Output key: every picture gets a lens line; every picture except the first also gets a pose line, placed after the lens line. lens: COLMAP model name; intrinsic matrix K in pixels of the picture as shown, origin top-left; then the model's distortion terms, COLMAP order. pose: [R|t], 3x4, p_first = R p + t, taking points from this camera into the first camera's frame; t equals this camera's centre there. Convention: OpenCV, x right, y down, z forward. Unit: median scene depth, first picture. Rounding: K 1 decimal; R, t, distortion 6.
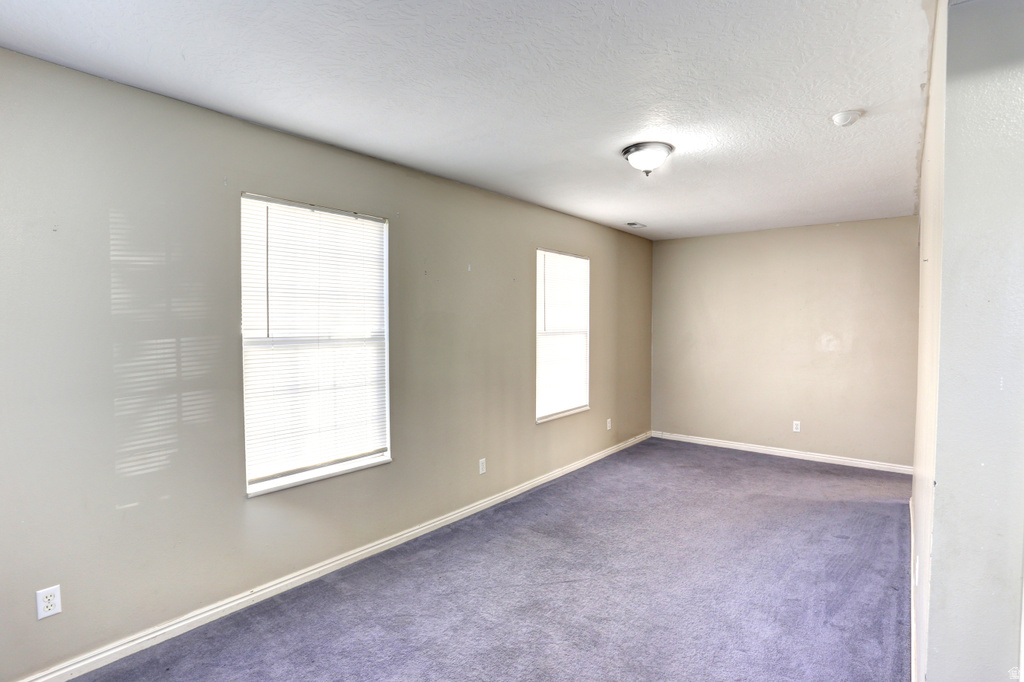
lens RADIAL K [[497.0, 0, 513.4], [0, 497.0, 337.4], [0, 0, 1]] dist [-0.030610, 0.001026]
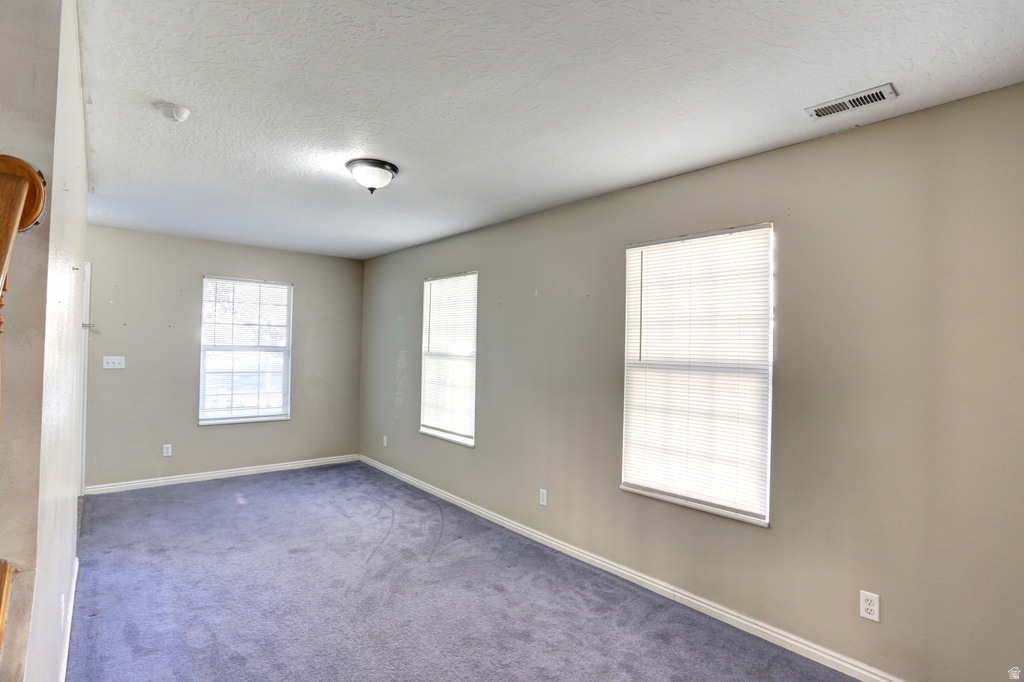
lens RADIAL K [[497.0, 0, 513.4], [0, 497.0, 337.4], [0, 0, 1]] dist [-0.030610, 0.001026]
pose [[-0.160876, -0.021014, -0.986751, 1.091763], [-0.049708, 0.998677, -0.013164, -0.037957], [0.985722, 0.046931, -0.161707, 1.330132]]
